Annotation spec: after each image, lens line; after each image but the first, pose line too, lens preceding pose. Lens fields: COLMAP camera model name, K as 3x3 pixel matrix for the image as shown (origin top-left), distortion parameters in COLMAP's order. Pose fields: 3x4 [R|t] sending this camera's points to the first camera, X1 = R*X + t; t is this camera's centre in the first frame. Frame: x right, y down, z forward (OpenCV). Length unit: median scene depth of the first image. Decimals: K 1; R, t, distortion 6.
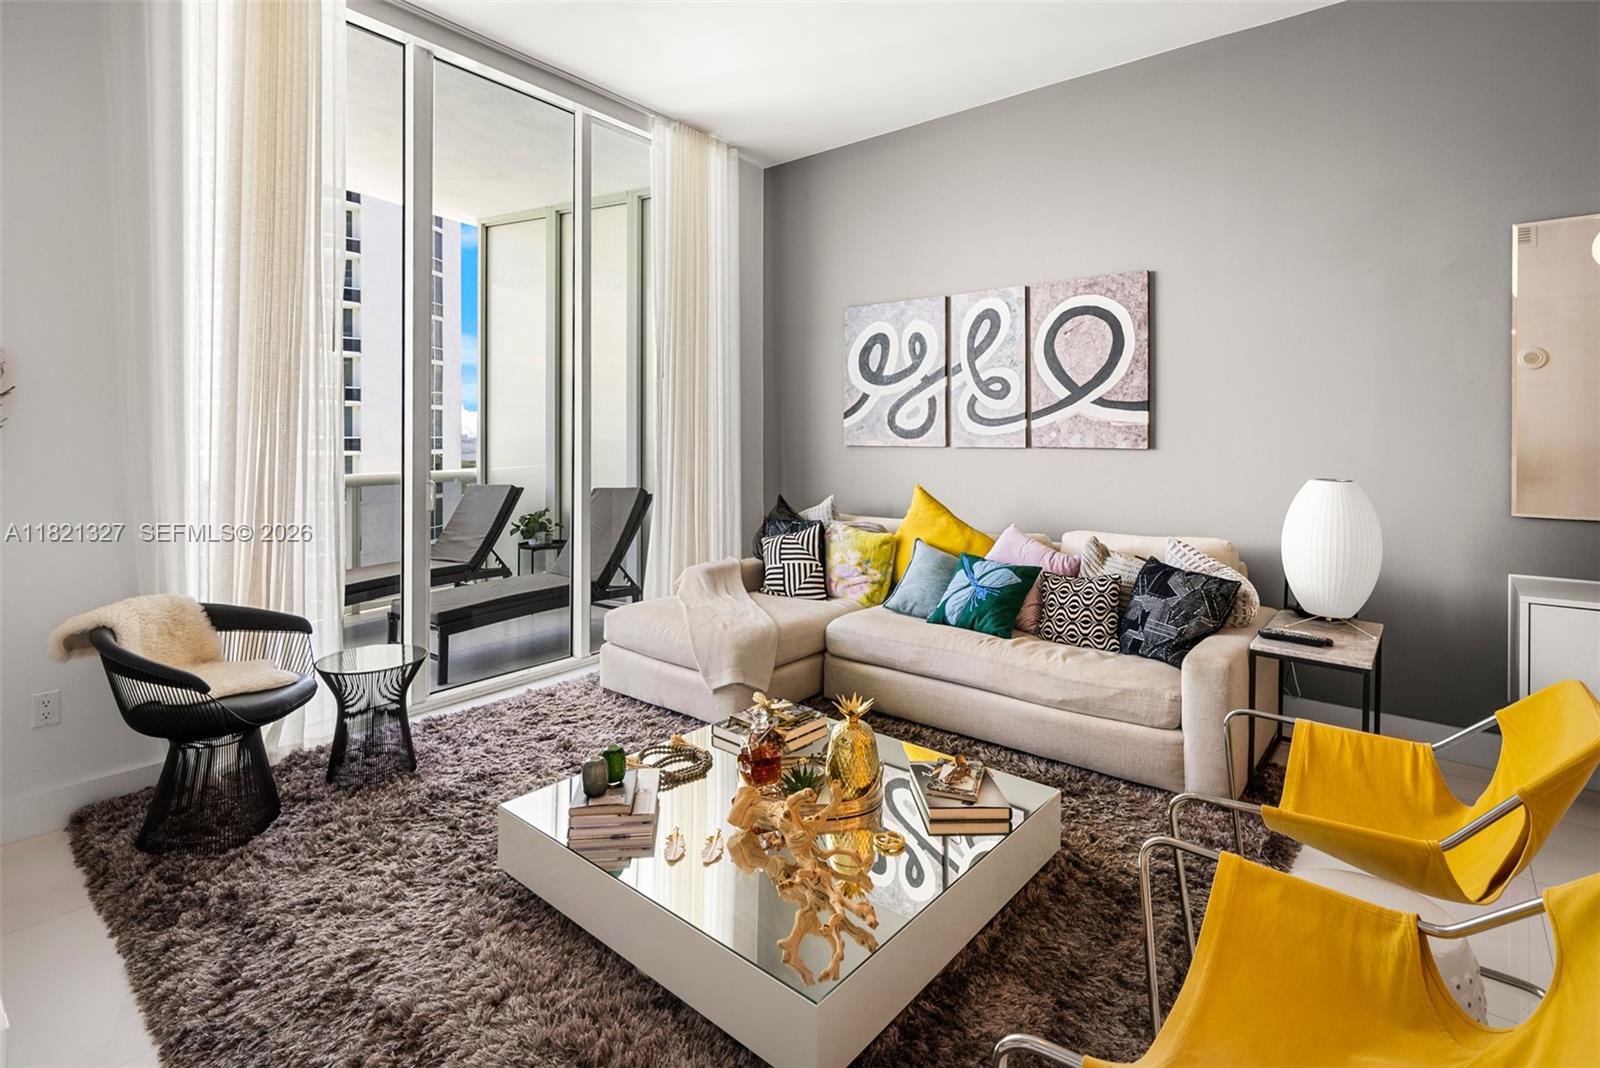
lens RADIAL K [[775.8, 0, 796.8], [0, 775.8, 430.6], [0, 0, 1]] dist [0.000371, -0.000022]
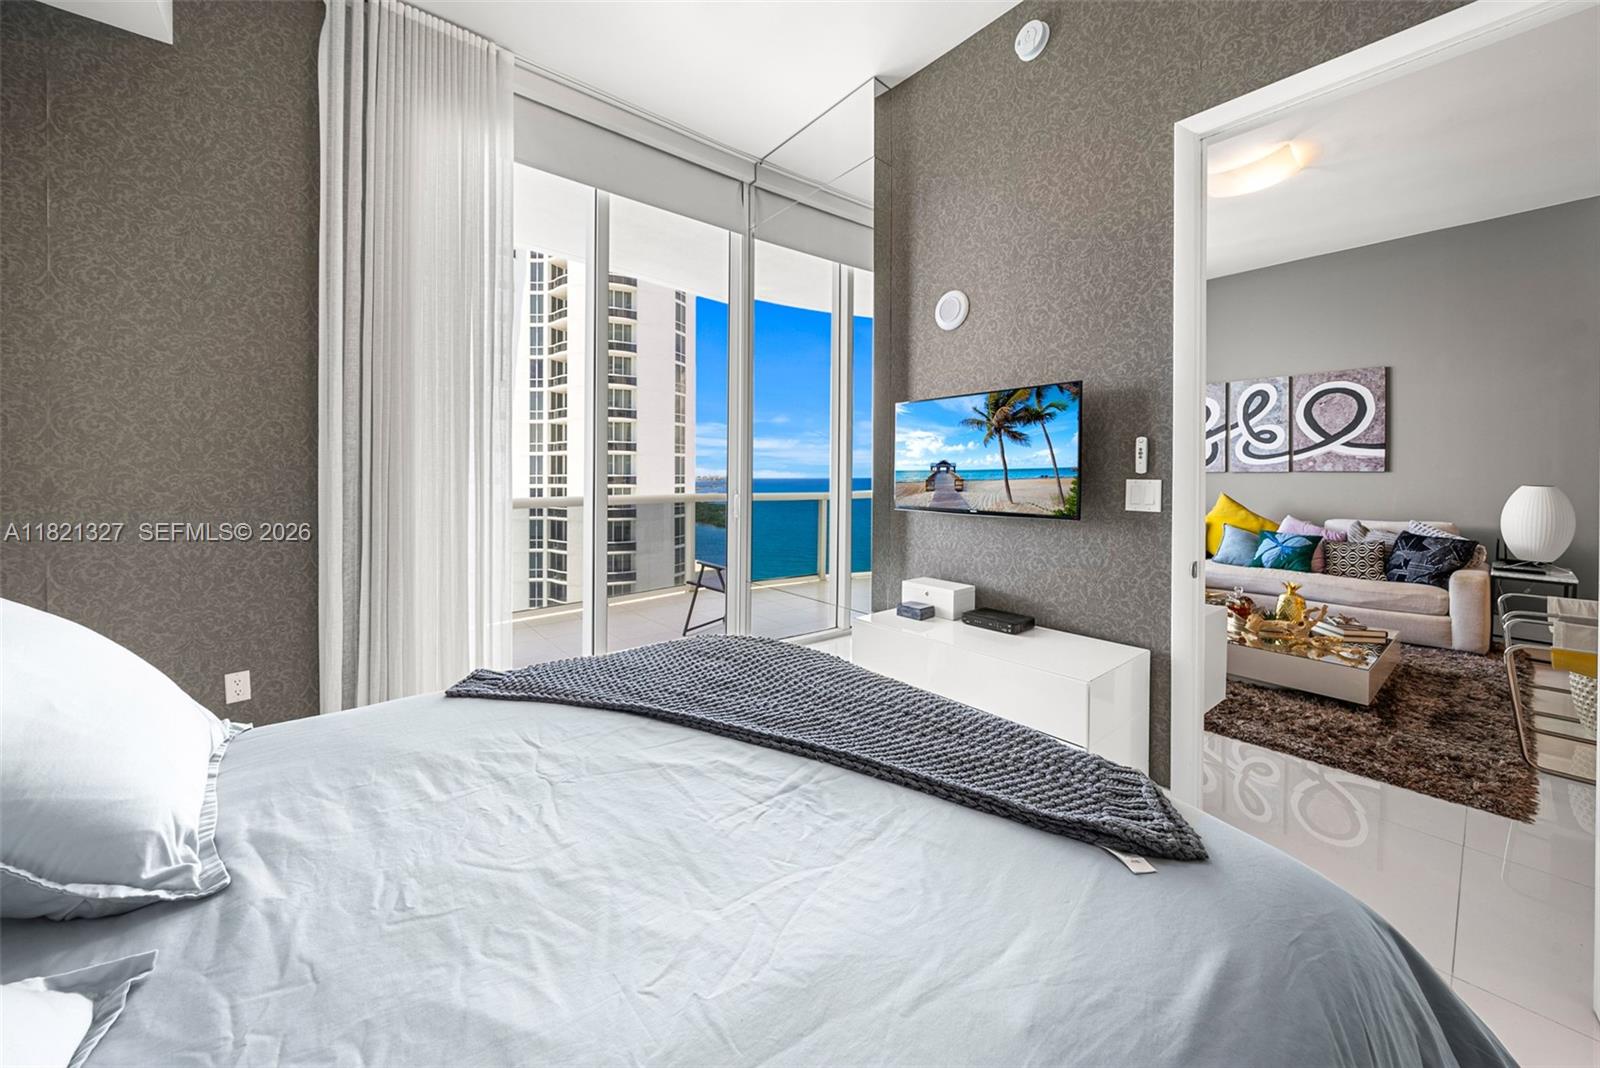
lens RADIAL K [[577.4, 0, 802.3], [0, 577.4, 476.6], [0, 0, 1]] dist [-0.000429, -0.000094]
pose [[0.981834, 0.003275, -0.189714, -0.559601], [-0.001837, 0.999968, 0.007755, 0.027003], [0.189733, -0.007265, 0.981809, -0.482617]]
